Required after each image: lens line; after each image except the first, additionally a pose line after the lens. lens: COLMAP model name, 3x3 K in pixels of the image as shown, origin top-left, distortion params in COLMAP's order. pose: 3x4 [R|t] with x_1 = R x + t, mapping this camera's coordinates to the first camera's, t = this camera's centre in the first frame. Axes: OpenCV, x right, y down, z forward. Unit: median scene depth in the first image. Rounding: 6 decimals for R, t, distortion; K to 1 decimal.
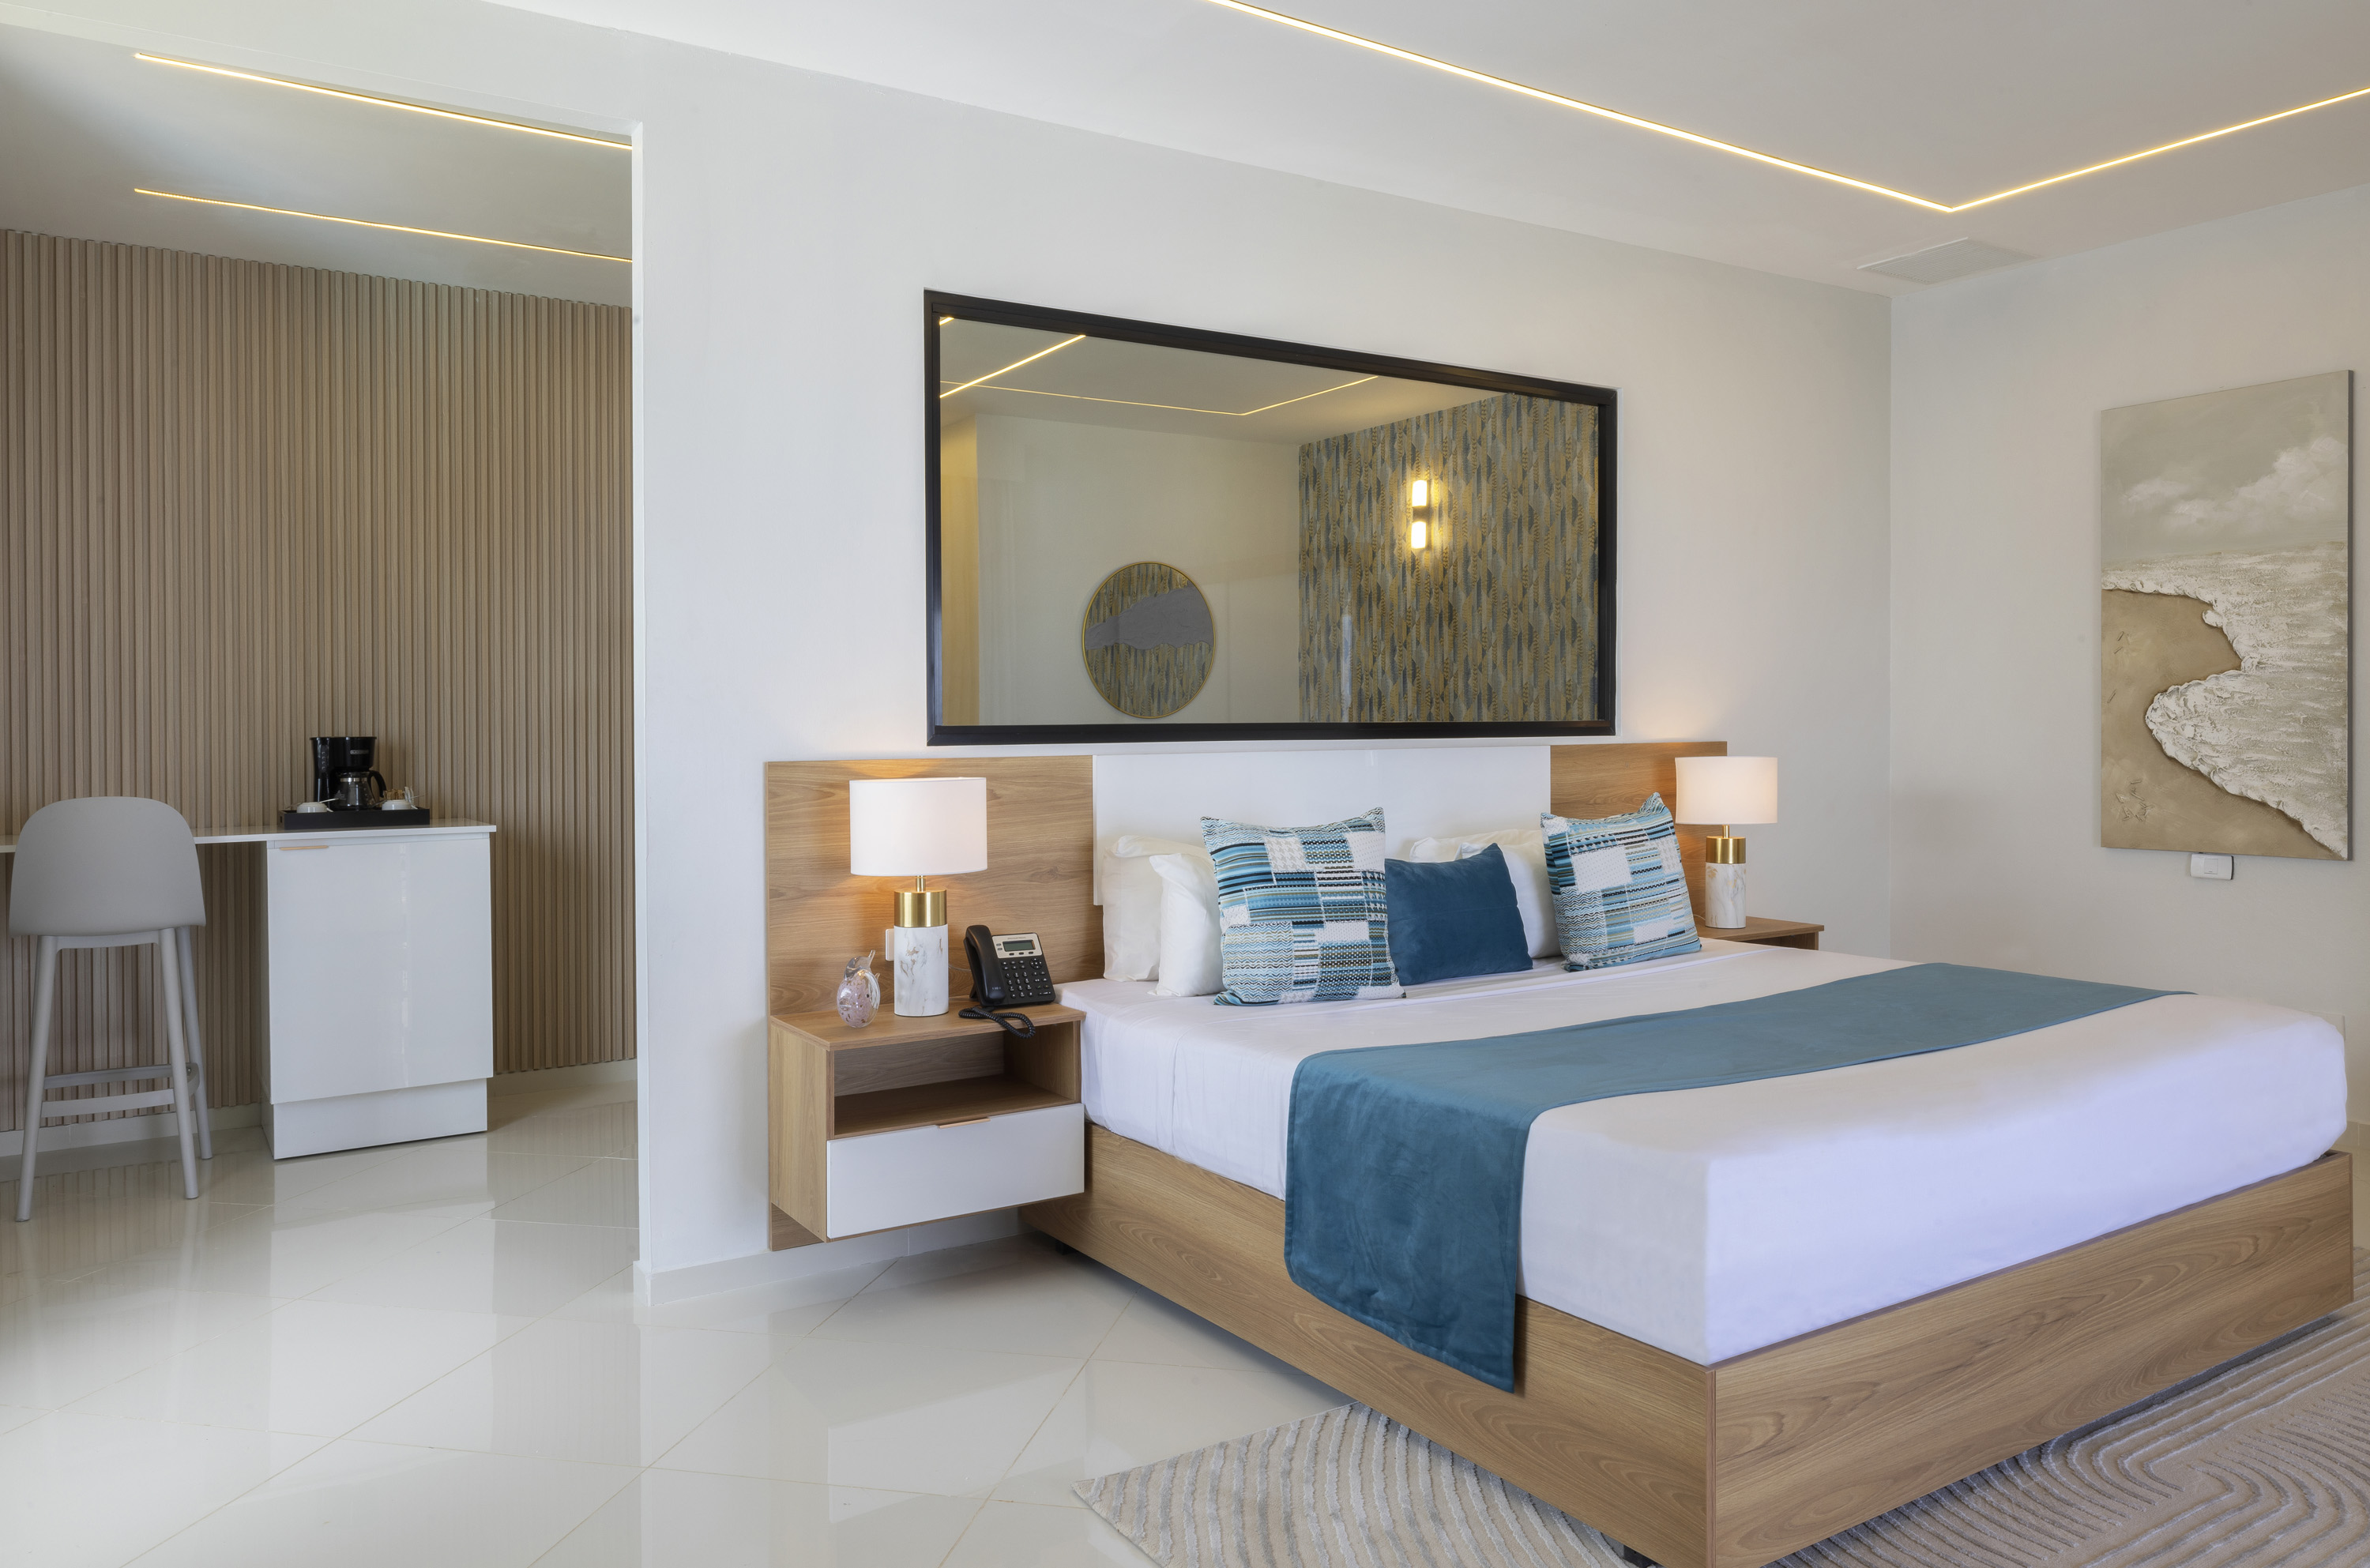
lens RADIAL K [[1621.8, 0, 1198.2], [0, 1621.8, 739.0], [0, 0, 1]] dist [0.010472, 0.000795]
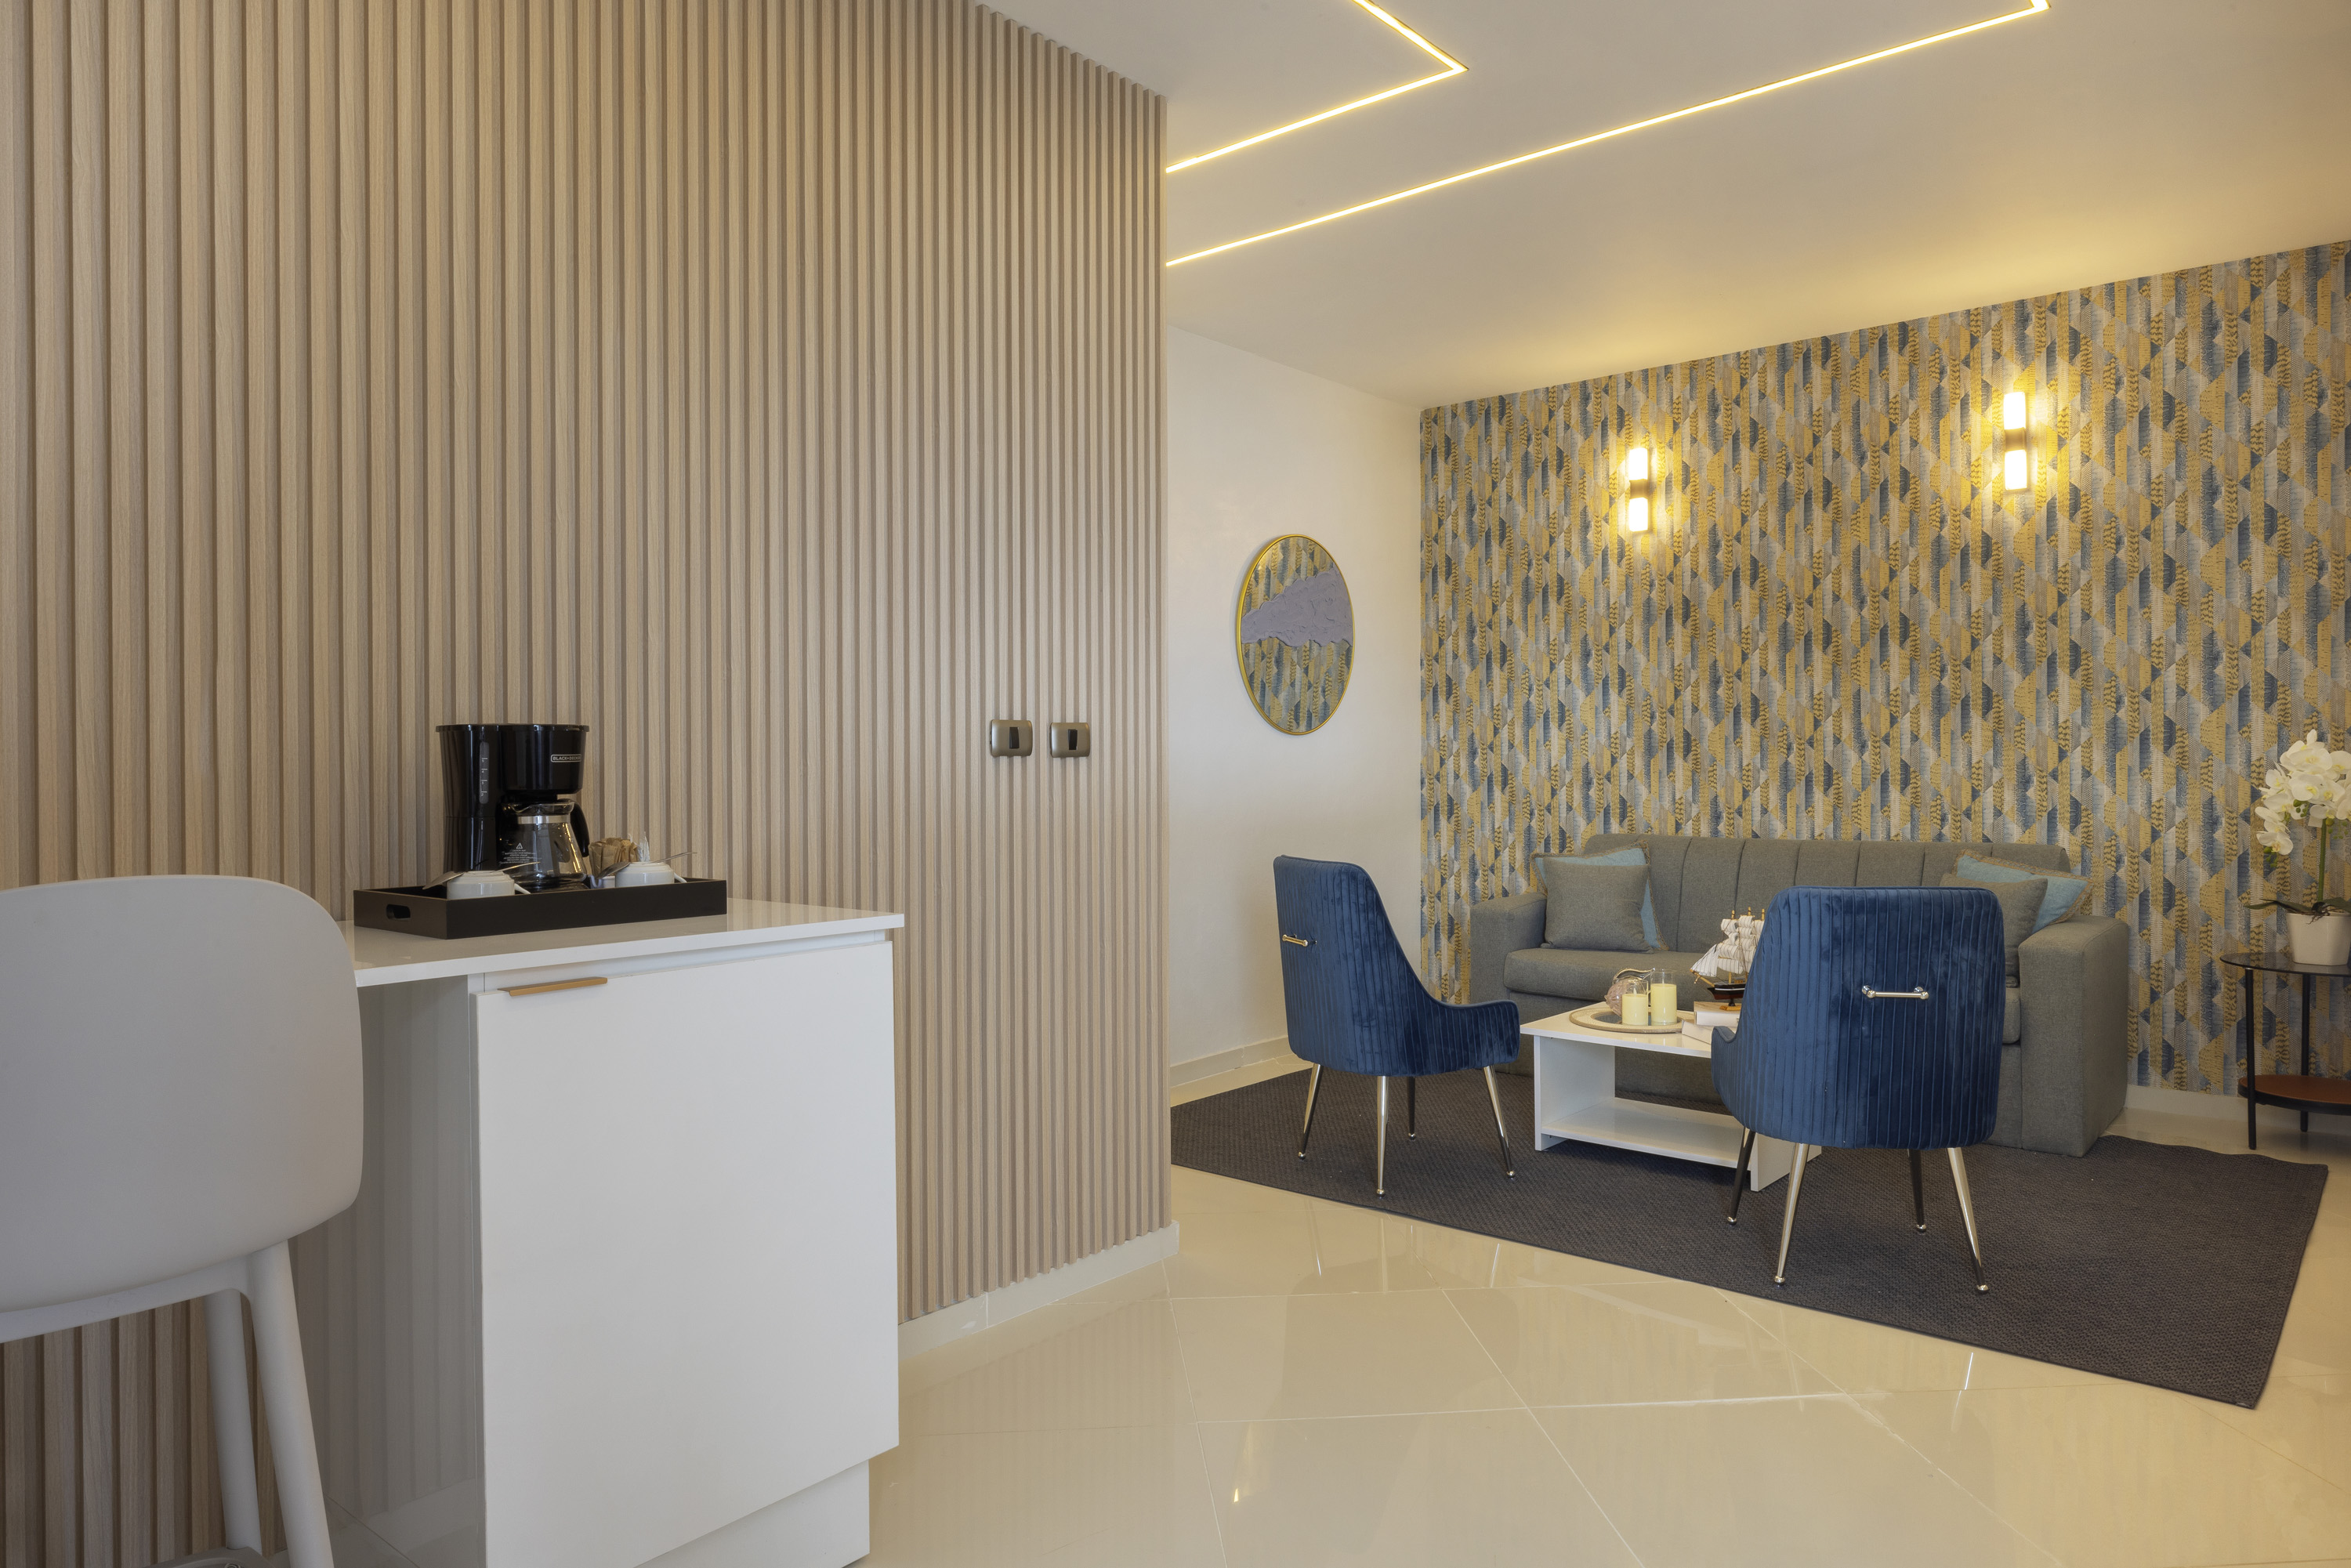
lens RADIAL K [[1445.2, 0, 1173.3], [0, 1445.2, 777.5], [0, 0, 1]] dist [-0.005039, 0.000223]
pose [[0.957515, 0.001774, 0.288379, -0.308910], [-0.001830, 0.999998, -0.000075, 0.008668], [-0.288378, -0.000456, 0.957516, 0.373354]]
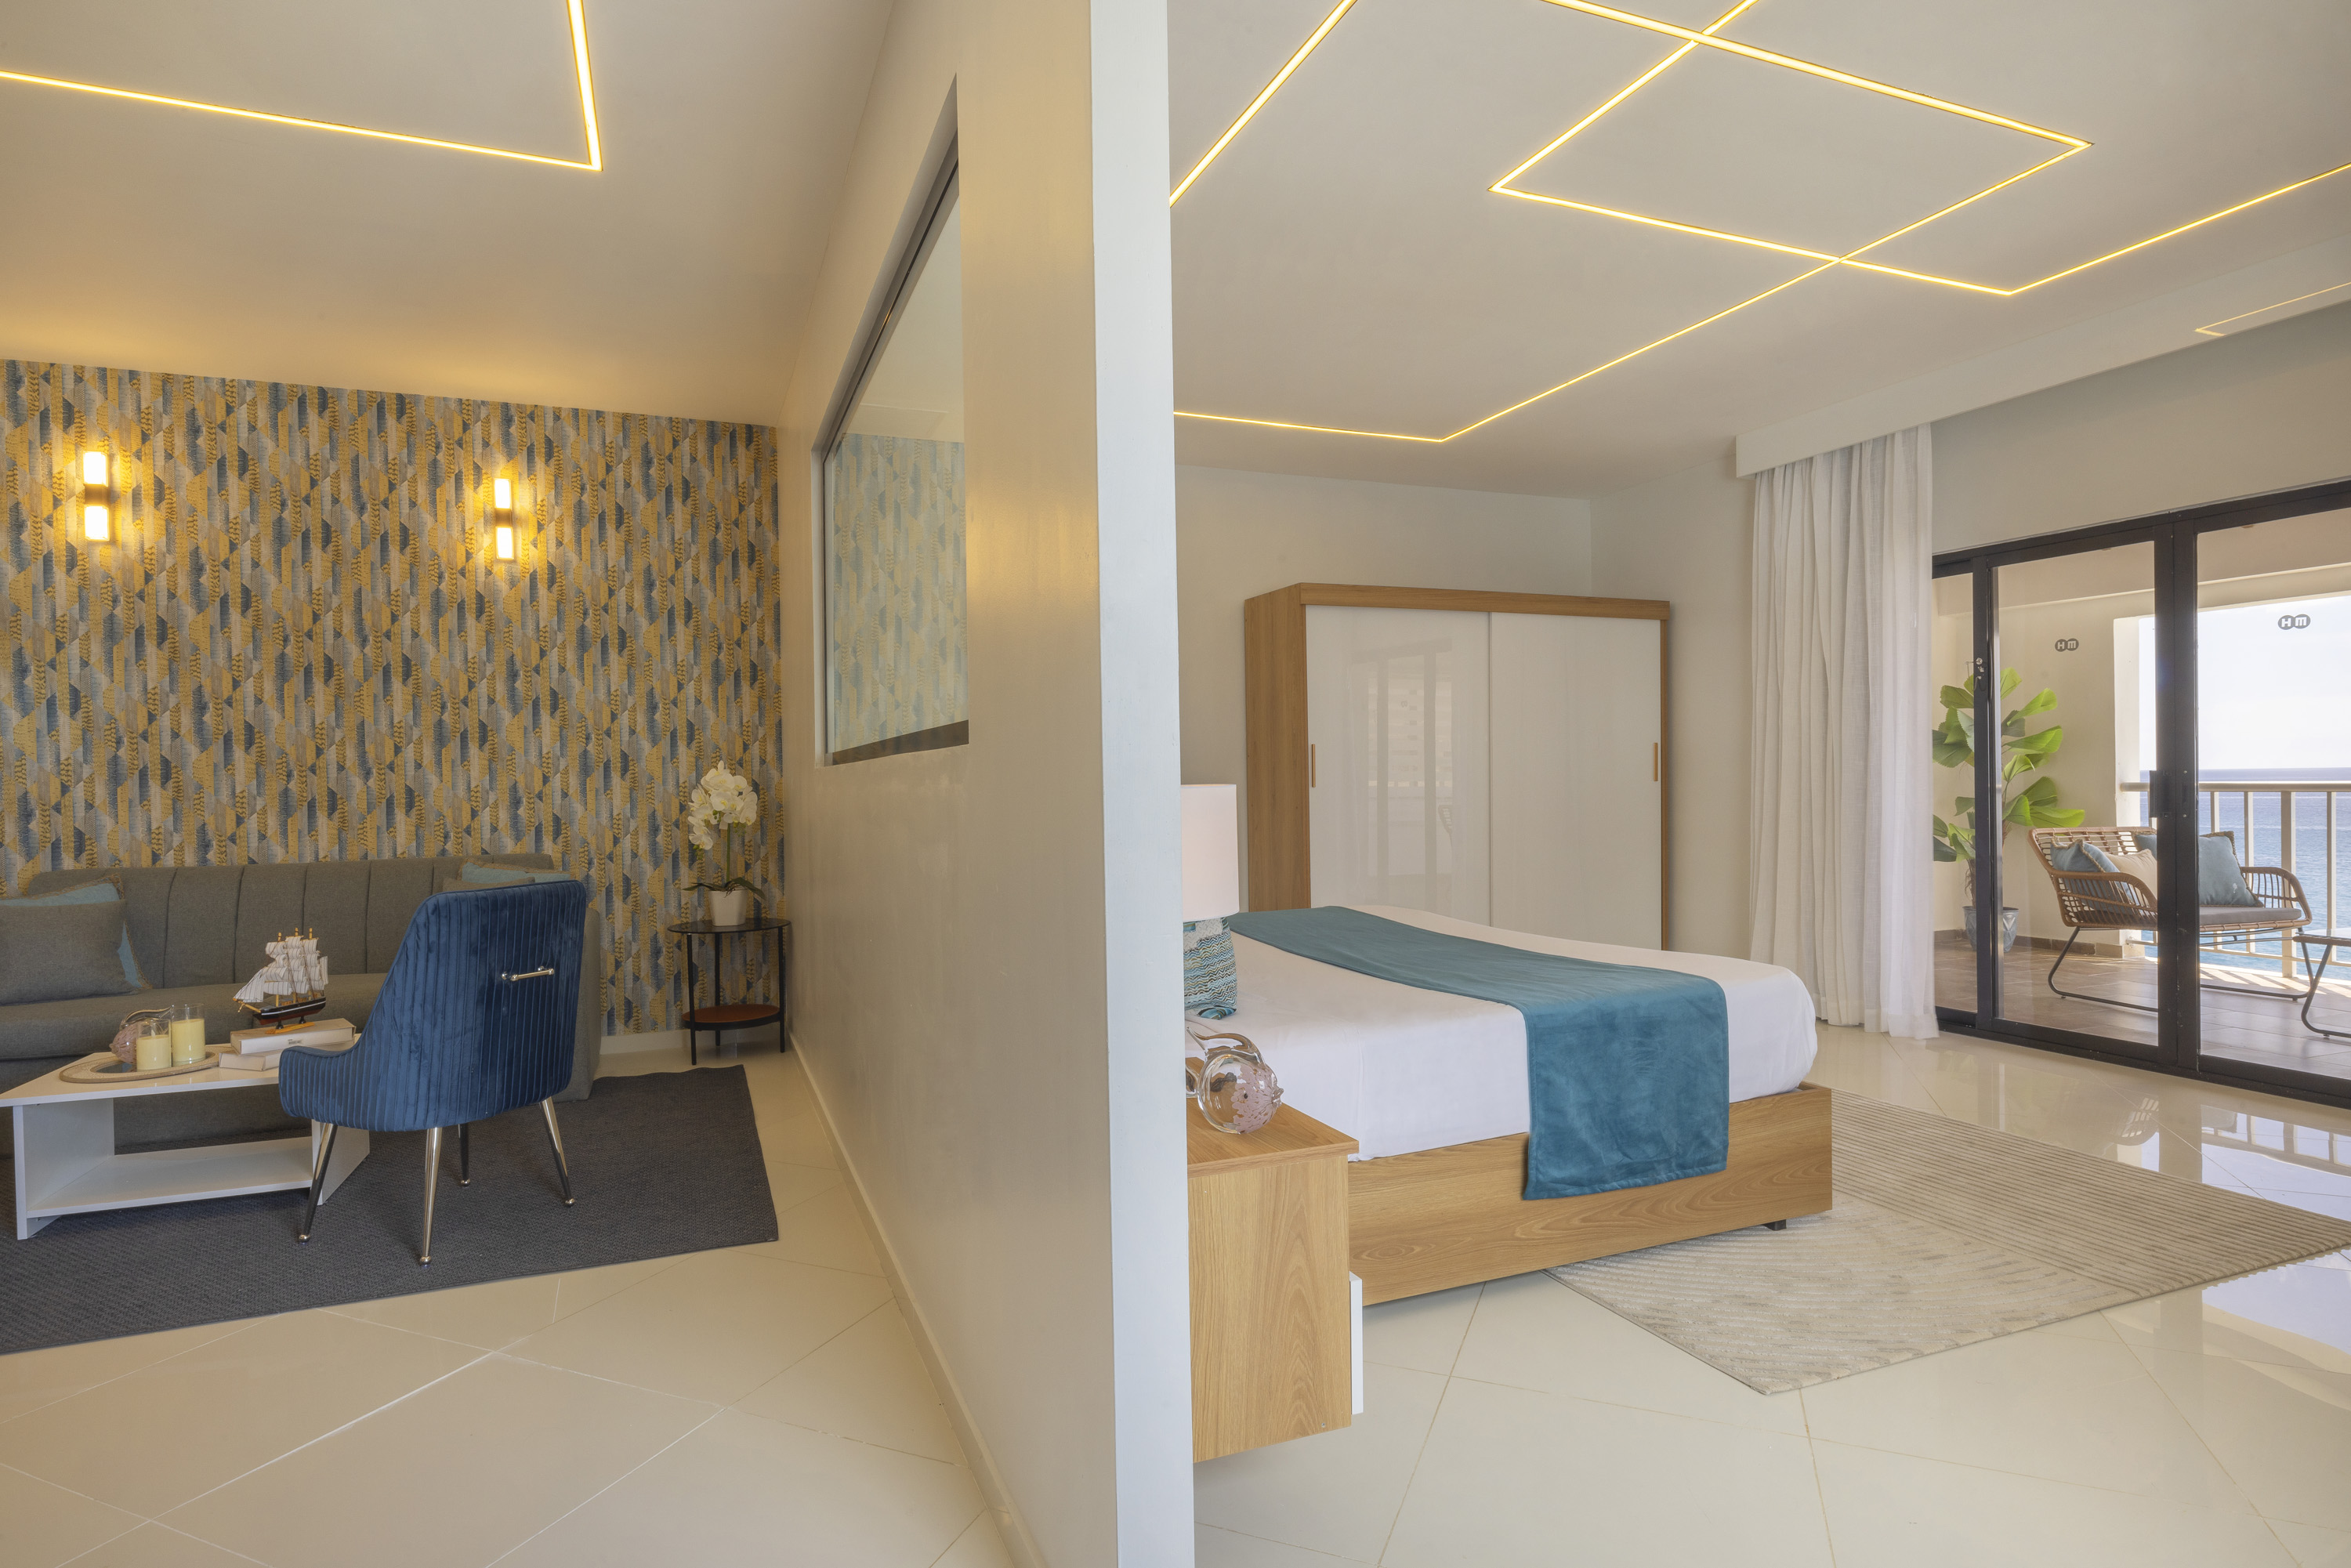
lens RADIAL K [[1201.1, 0, 1176.9], [0, 1201.1, 784.0], [0, 0, 1]] dist [0.003134, -0.001416]
pose [[0.203288, 0.001505, 0.979118, -0.321101], [0.020904, 0.999764, -0.005877, 0.011195], [-0.978896, 0.021662, 0.203209, 0.399908]]
